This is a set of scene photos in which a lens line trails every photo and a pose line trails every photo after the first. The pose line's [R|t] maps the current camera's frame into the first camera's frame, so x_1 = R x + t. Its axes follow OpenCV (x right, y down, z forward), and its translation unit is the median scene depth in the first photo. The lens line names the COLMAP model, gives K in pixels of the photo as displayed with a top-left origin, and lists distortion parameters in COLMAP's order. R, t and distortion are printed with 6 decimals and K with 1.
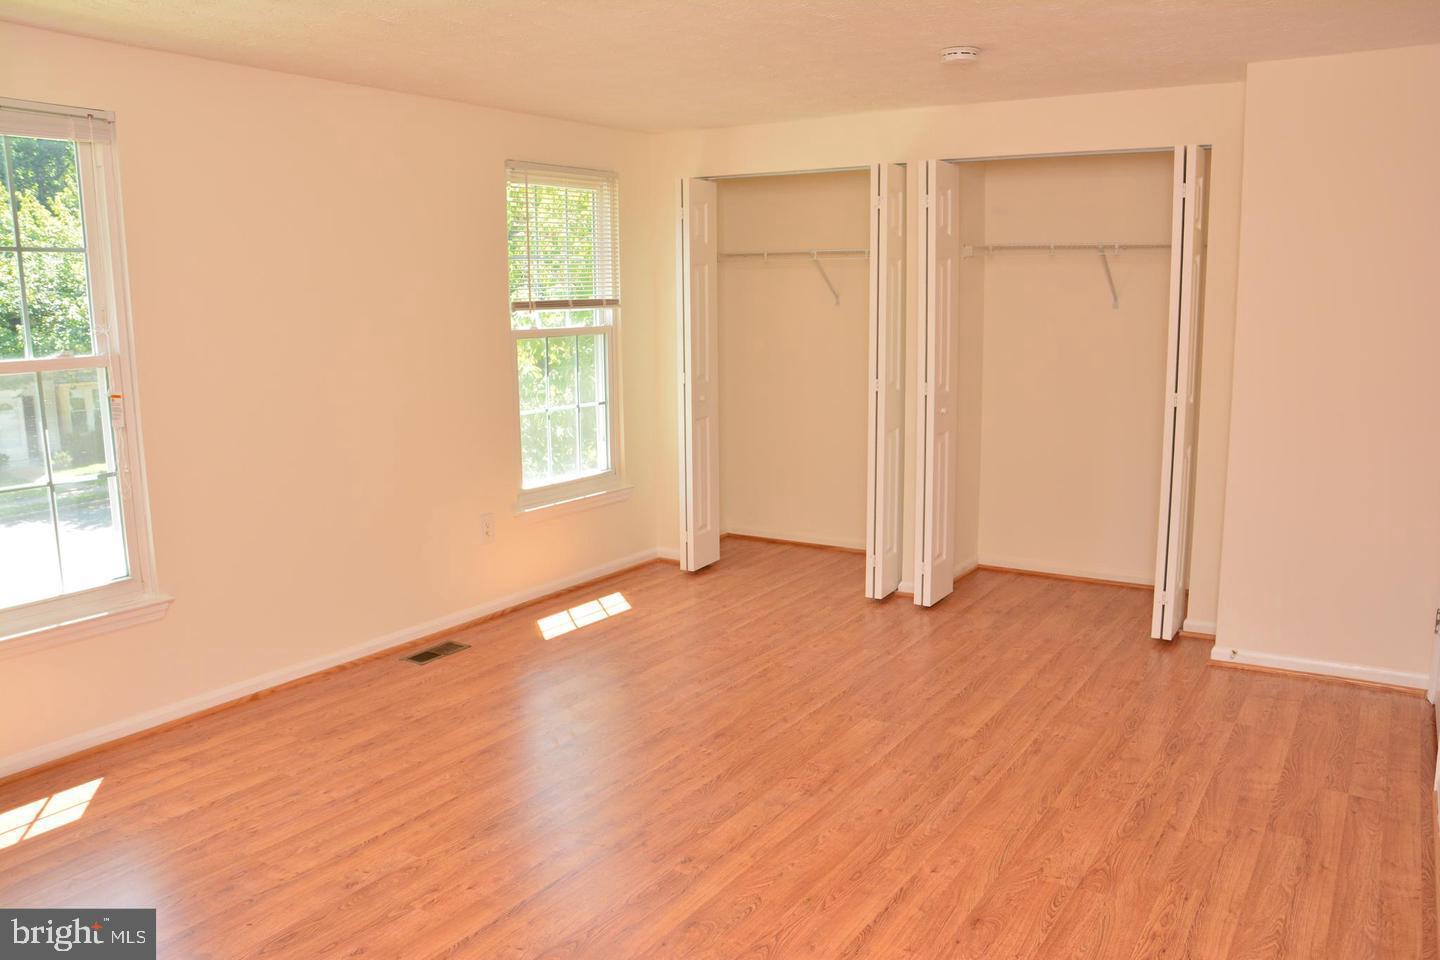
lens RADIAL K [[1117.5, 0, 725.8], [0, 1117.5, 487.0], [0, 0, 1]] dist [-0.161305, 0.117400]
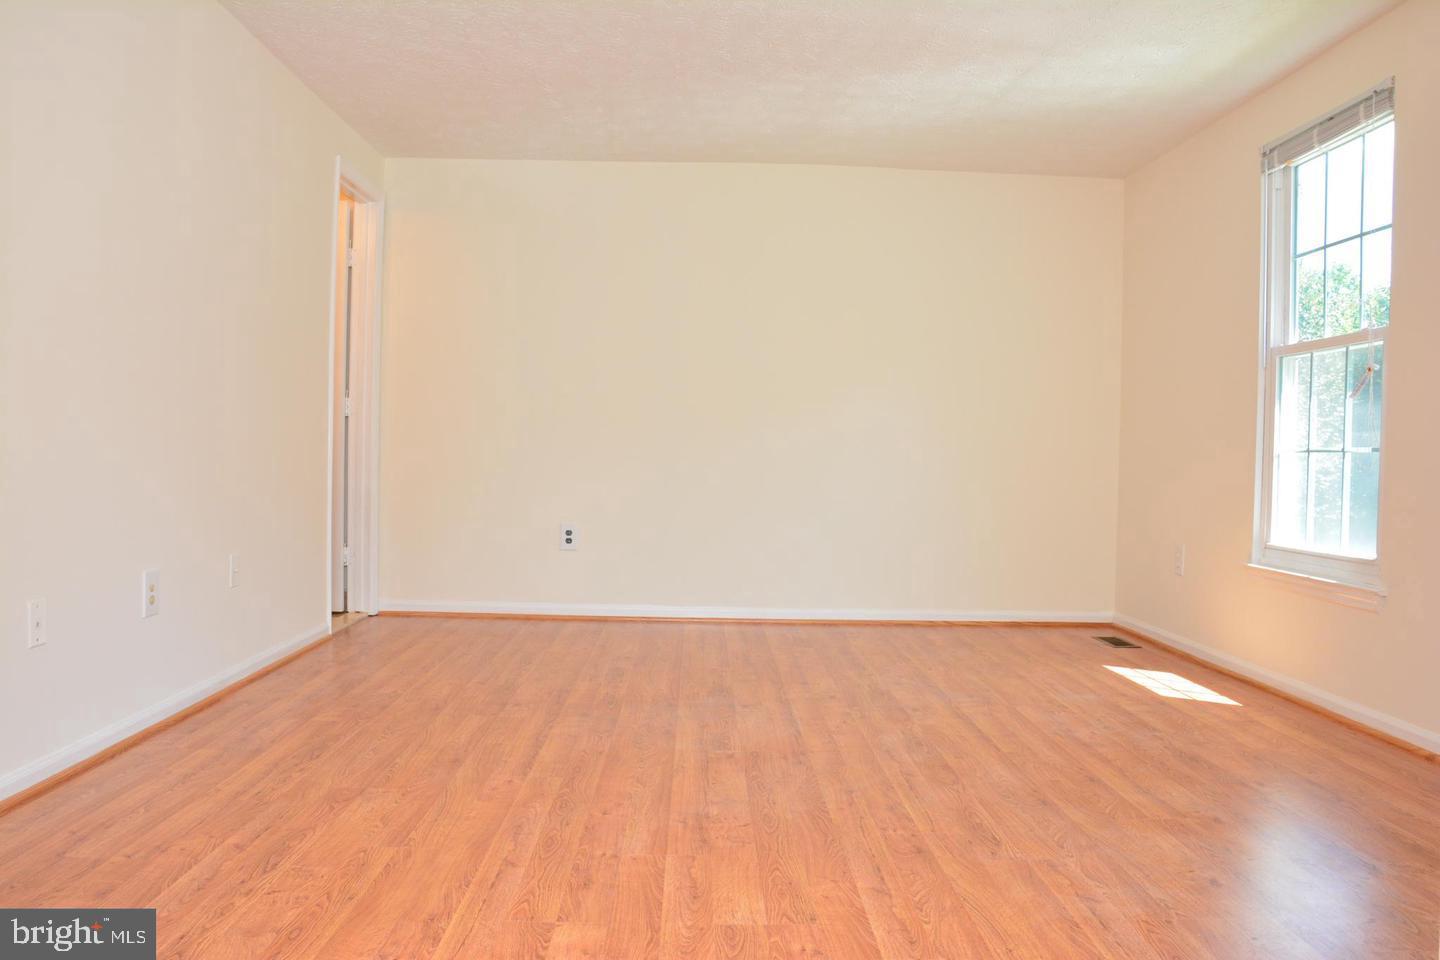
lens RADIAL K [[1117.5, 0, 725.8], [0, 1117.5, 487.0], [0, 0, 1]] dist [-0.161305, 0.117400]
pose [[-0.831115, 0.012502, -0.555960, 0.540332], [-0.103021, 0.978981, 0.176022, -0.103674], [0.546474, 0.203570, -0.812358, 1.733890]]
